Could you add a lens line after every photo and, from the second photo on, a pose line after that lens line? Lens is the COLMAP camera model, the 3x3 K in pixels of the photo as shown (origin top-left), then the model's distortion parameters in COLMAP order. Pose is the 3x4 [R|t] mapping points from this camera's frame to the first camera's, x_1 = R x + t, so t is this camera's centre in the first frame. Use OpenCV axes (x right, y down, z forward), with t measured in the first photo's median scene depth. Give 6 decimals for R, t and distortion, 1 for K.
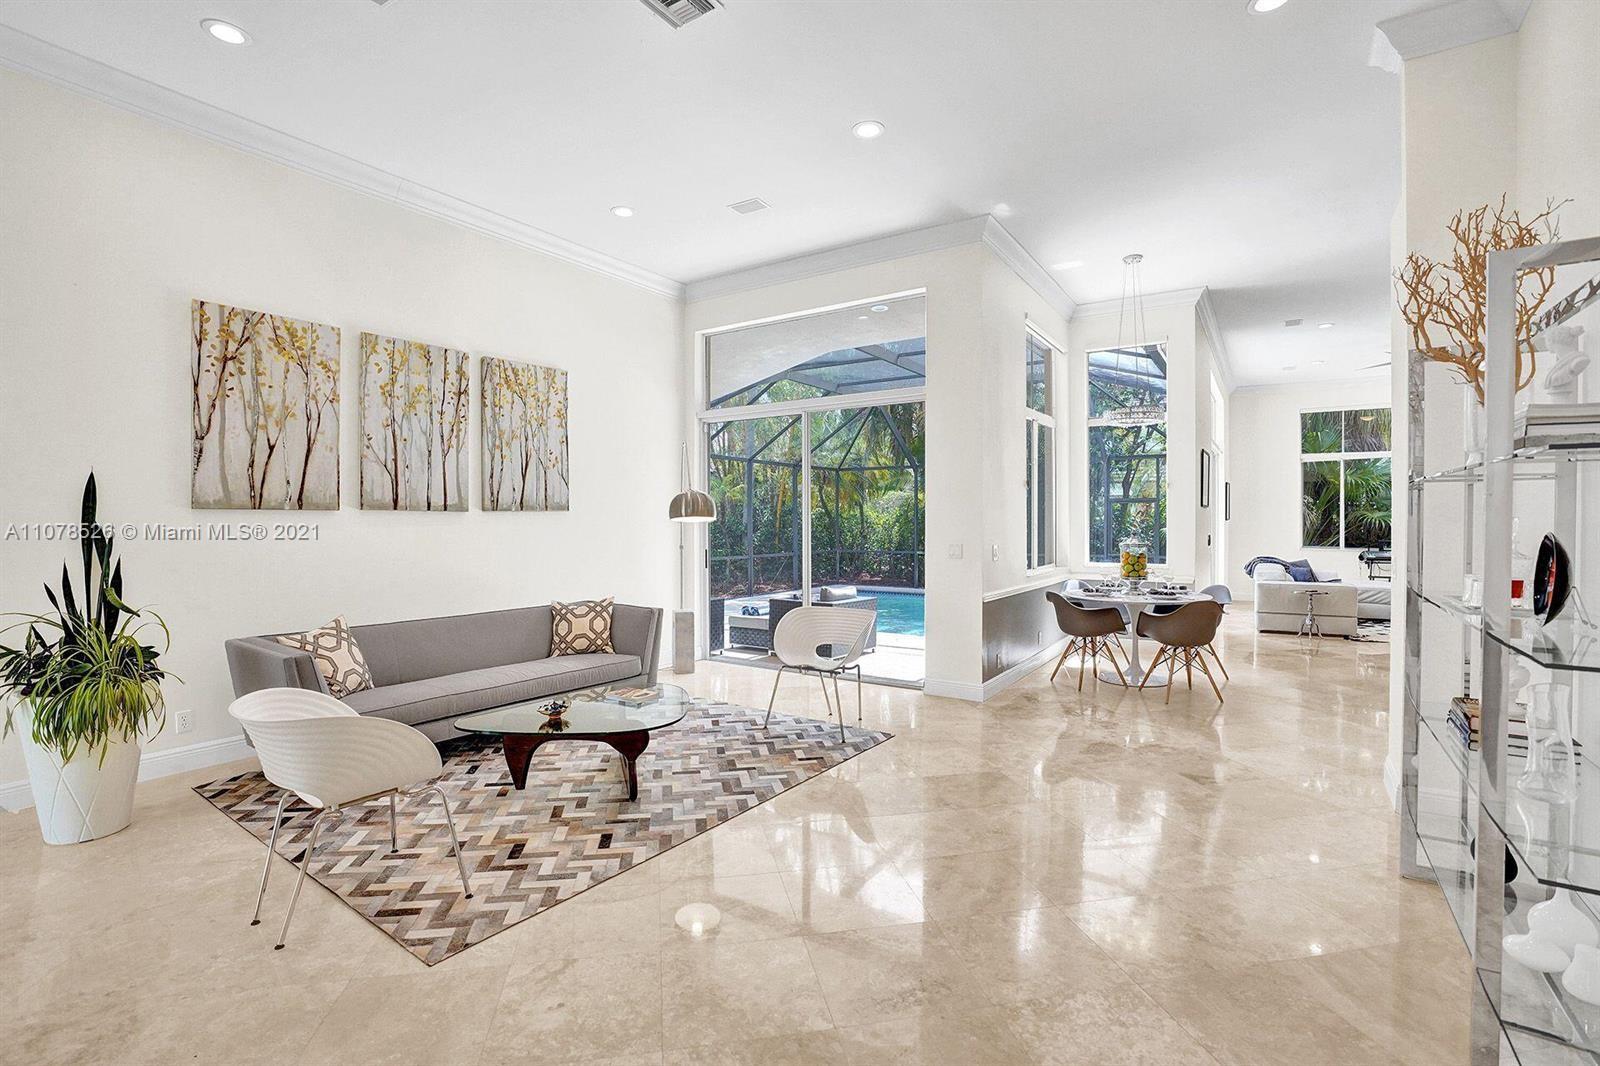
lens RADIAL K [[737.7, 0, 800.0], [0, 737.7, 533.0], [0, 0, 1]] dist [-0.074202, 0.033036]
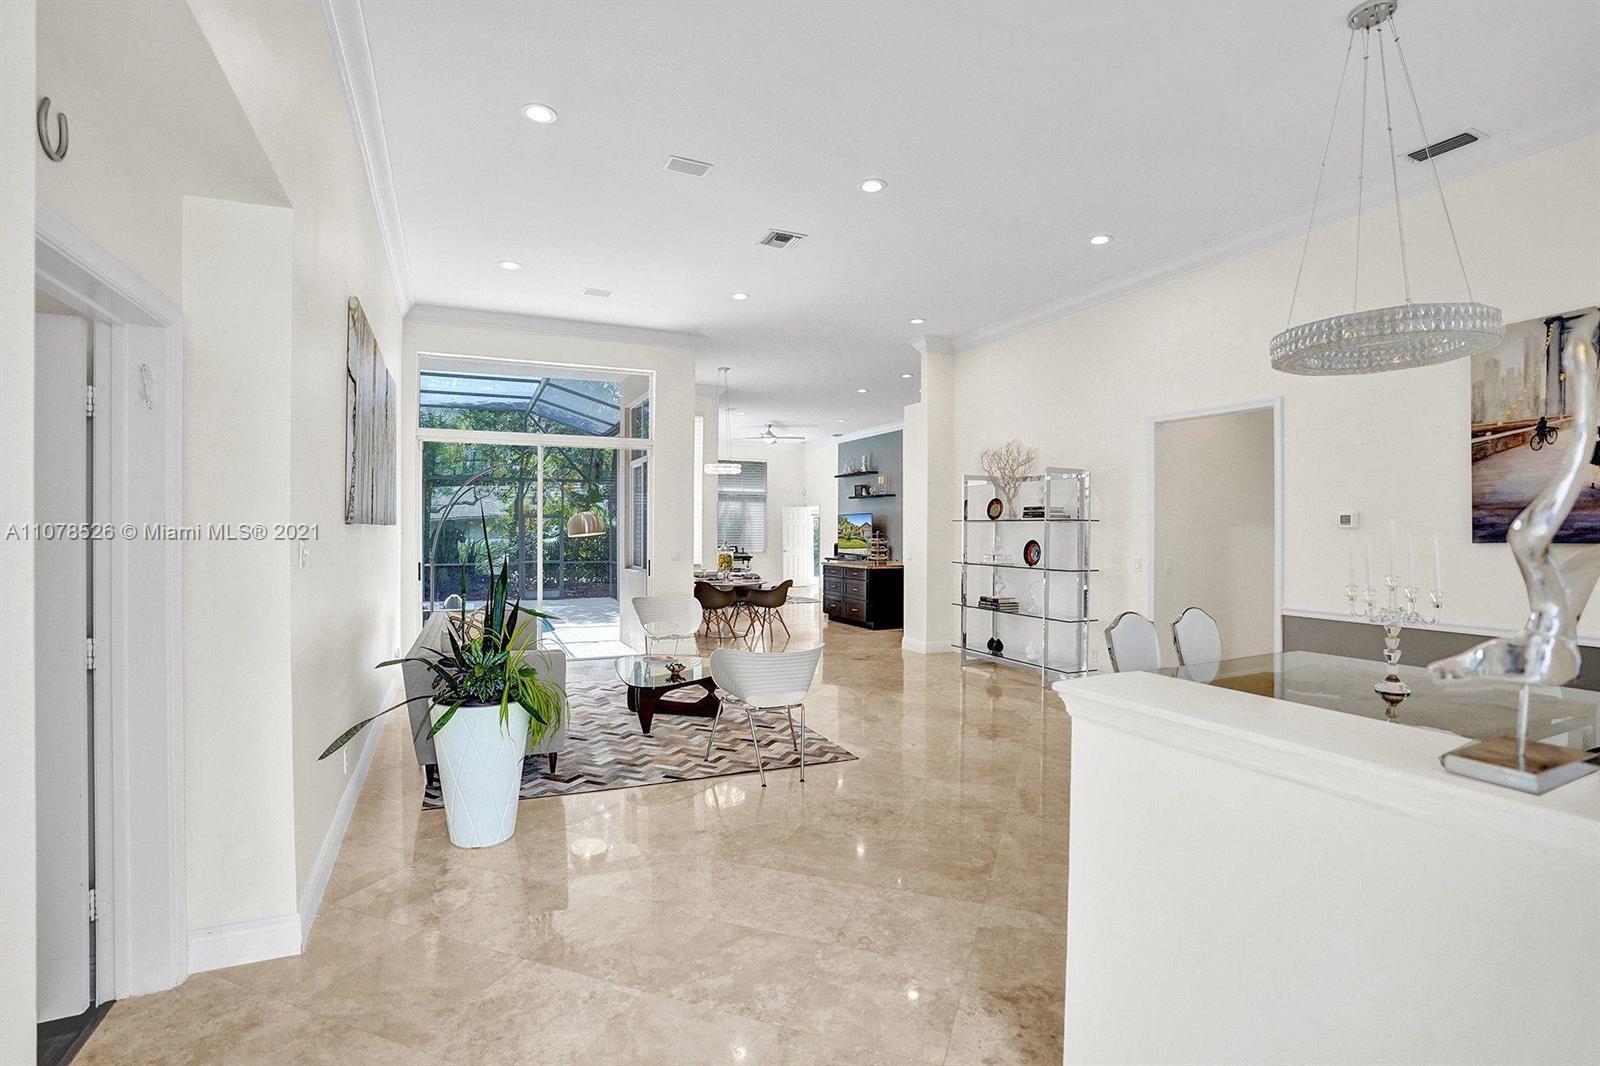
lens RADIAL K [[737.7, 0, 800.0], [0, 737.7, 533.0], [0, 0, 1]] dist [-0.074202, 0.033036]
pose [[0.519237, 0.002277, 0.854627, -1.613447], [0.012326, 0.999872, -0.010152, -0.005552], [-0.854541, 0.015805, 0.519143, 0.041254]]
